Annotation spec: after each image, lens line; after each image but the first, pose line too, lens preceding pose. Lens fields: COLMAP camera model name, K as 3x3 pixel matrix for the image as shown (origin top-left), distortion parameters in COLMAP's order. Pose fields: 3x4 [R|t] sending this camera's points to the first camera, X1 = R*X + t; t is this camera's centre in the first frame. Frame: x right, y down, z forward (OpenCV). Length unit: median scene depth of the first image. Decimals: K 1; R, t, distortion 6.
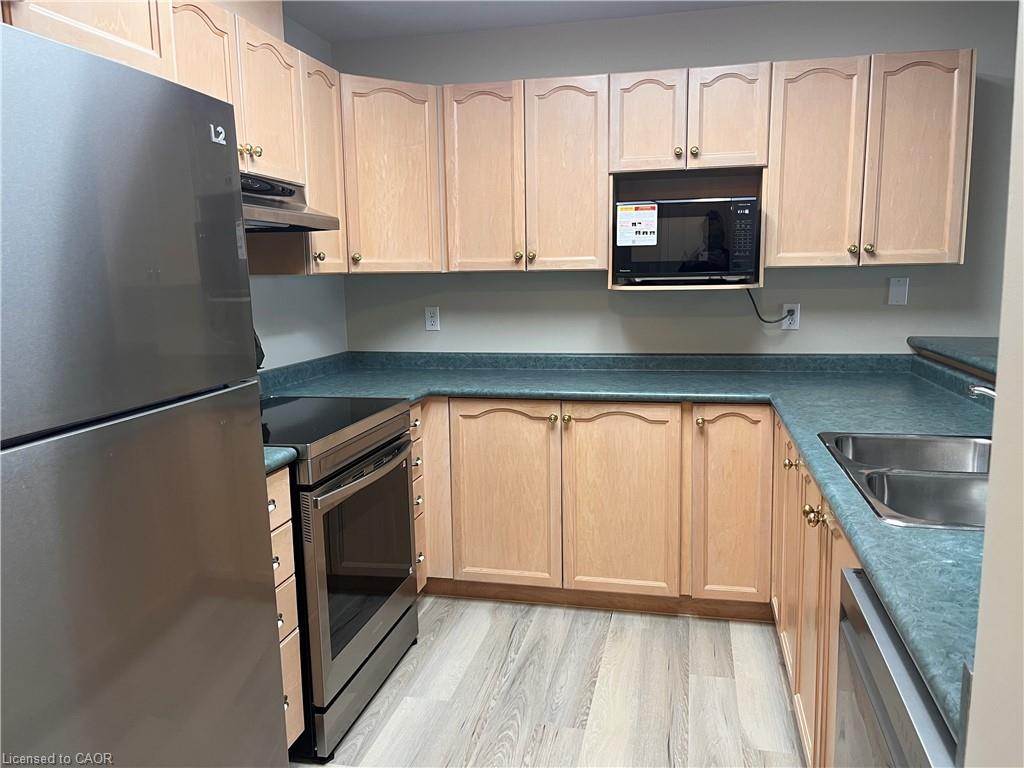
lens RADIAL K [[775.3, 0, 516.1], [0, 775.3, 390.6], [0, 0, 1]] dist [0.042461, -0.033348]
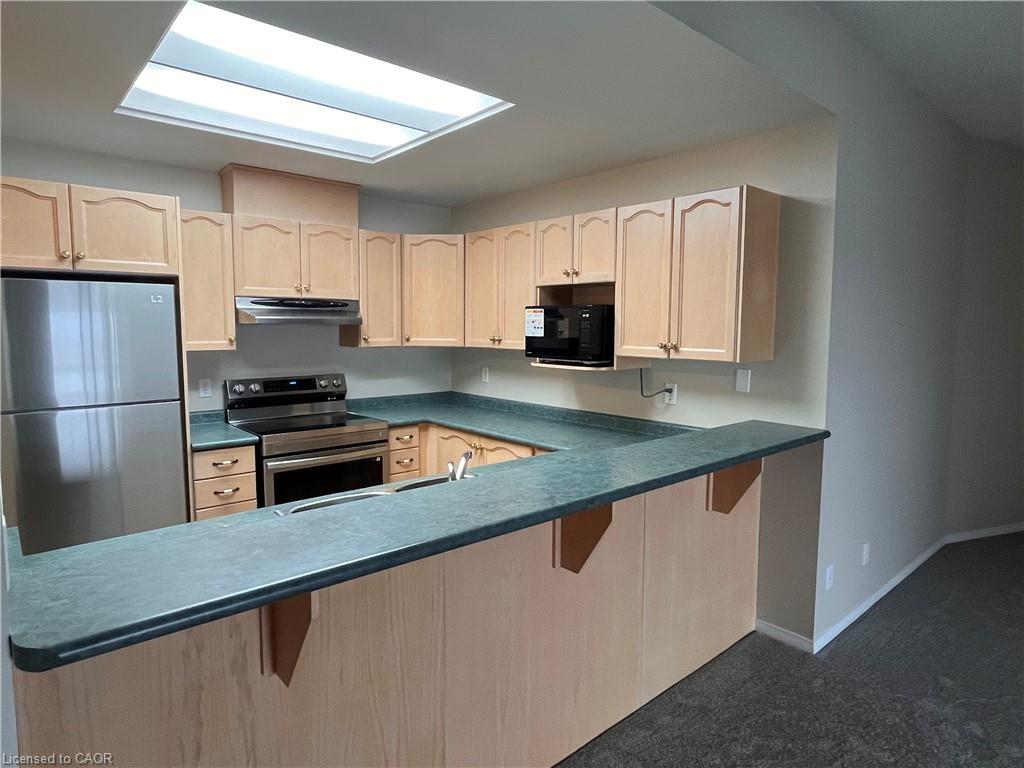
lens RADIAL K [[604.0, 0, 521.0], [0, 604.0, 385.1], [0, 0, 1]] dist [-0.006637, 0.004080]
pose [[0.810707, 0.079161, -0.580075, 0.798521], [-0.107300, 0.994124, -0.014297, -0.076056], [0.575535, 0.073833, 0.814438, 0.067045]]
